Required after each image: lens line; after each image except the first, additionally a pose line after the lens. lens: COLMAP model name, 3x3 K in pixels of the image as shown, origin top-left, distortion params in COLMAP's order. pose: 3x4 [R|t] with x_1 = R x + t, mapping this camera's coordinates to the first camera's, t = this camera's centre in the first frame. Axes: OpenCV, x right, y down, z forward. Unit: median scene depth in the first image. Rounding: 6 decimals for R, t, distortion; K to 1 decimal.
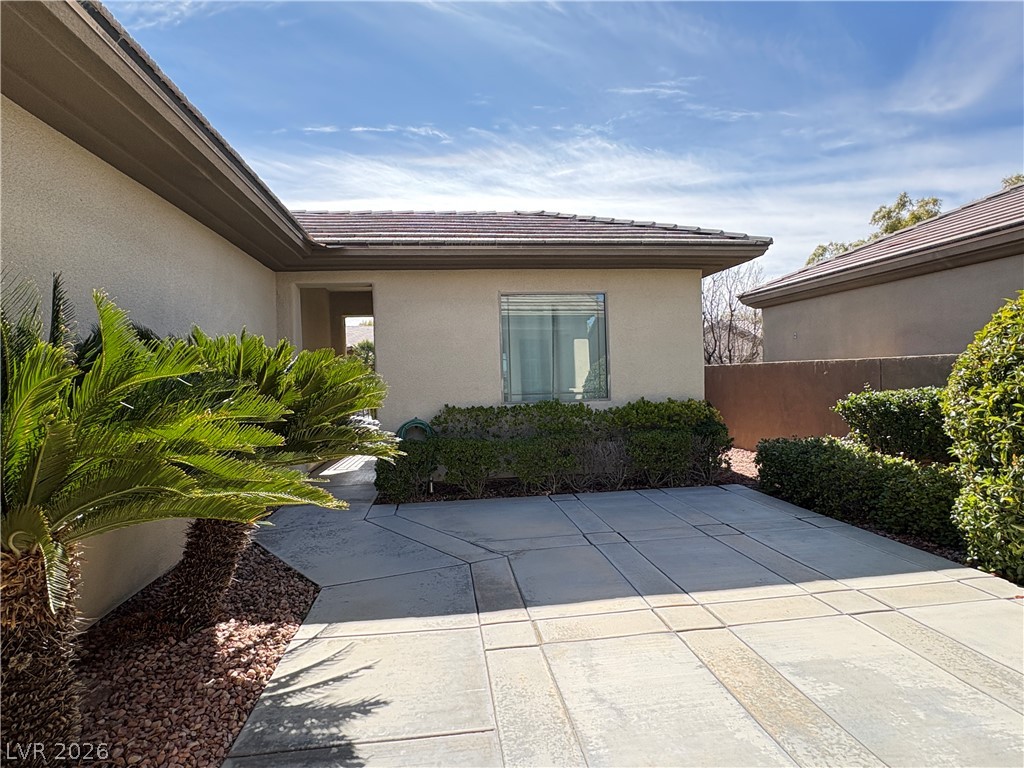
lens RADIAL K [[556.3, 0, 512.0], [0, 556.3, 384.0], [0, 0, 1]] dist [0.000307, 0.000854]
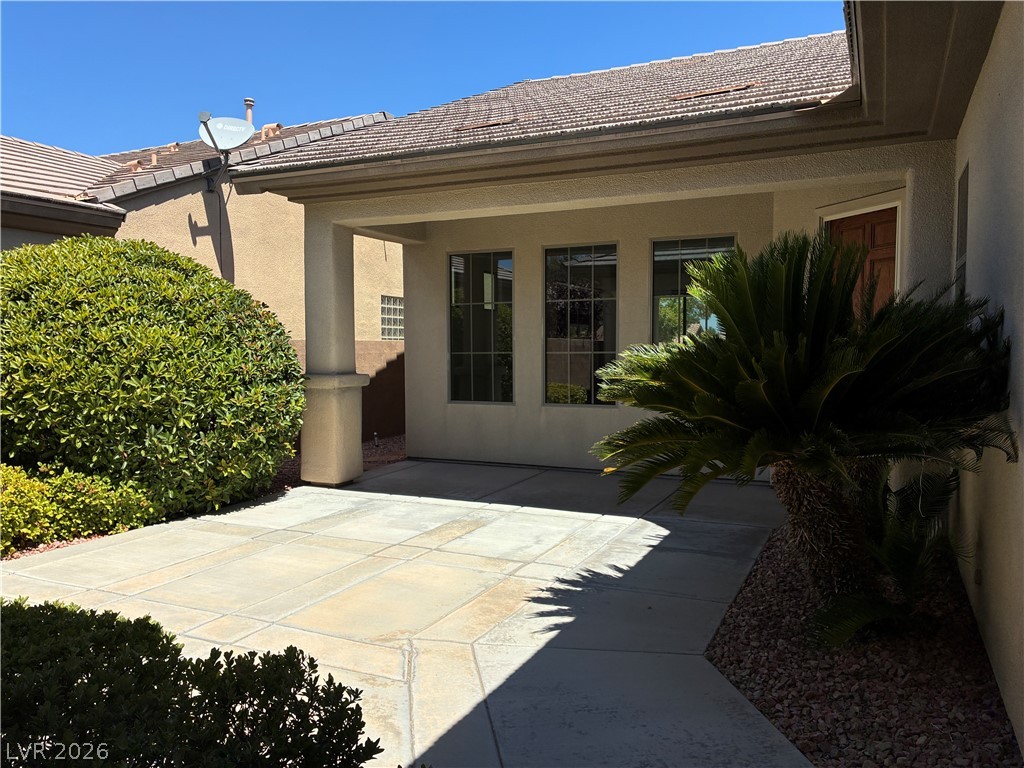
lens RADIAL K [[783.0, 0, 515.0], [0, 783.0, 379.2], [0, 0, 1]] dist [0.038441, -0.048229]
pose [[-0.846240, 0.006693, 0.532760, -0.512354], [0.032619, 0.998696, 0.039266, -0.005352], [-0.531803, 0.050607, -0.845355, 1.484206]]
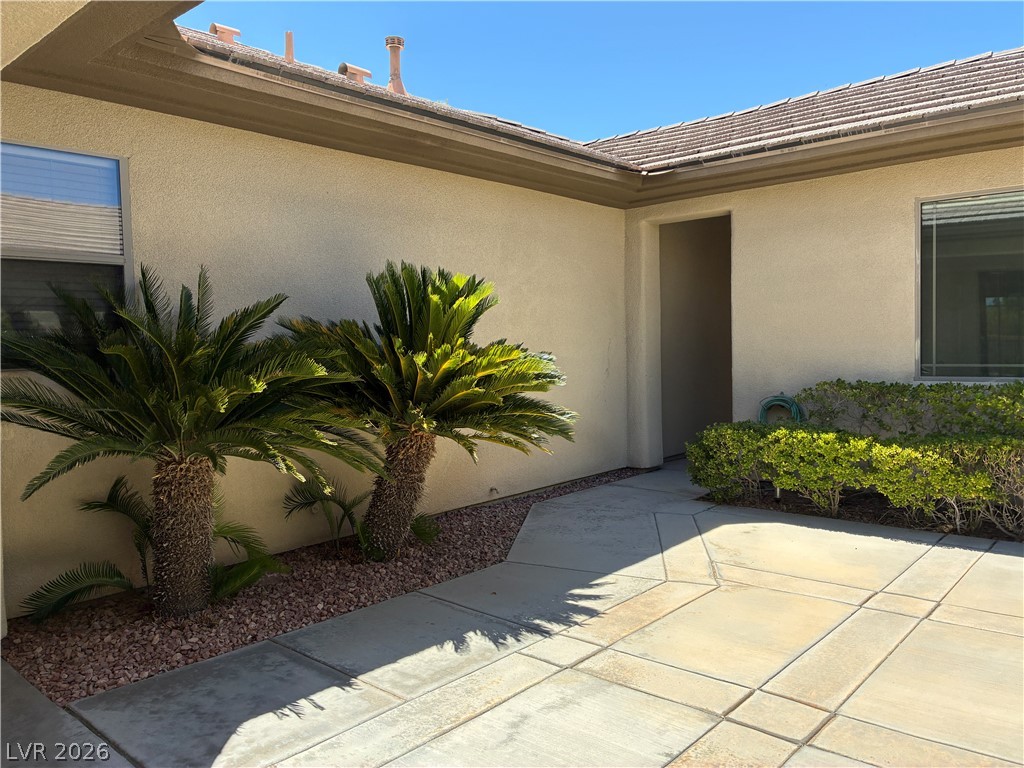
lens RADIAL K [[781.2, 0, 500.1], [0, 781.2, 381.5], [0, 0, 1]] dist [0.034683, -0.042306]
pose [[0.650589, 0.051208, -0.757702, 0.513586], [-0.007107, 0.998091, 0.061352, -0.018863], [0.759397, -0.034530, 0.649711, 0.103661]]
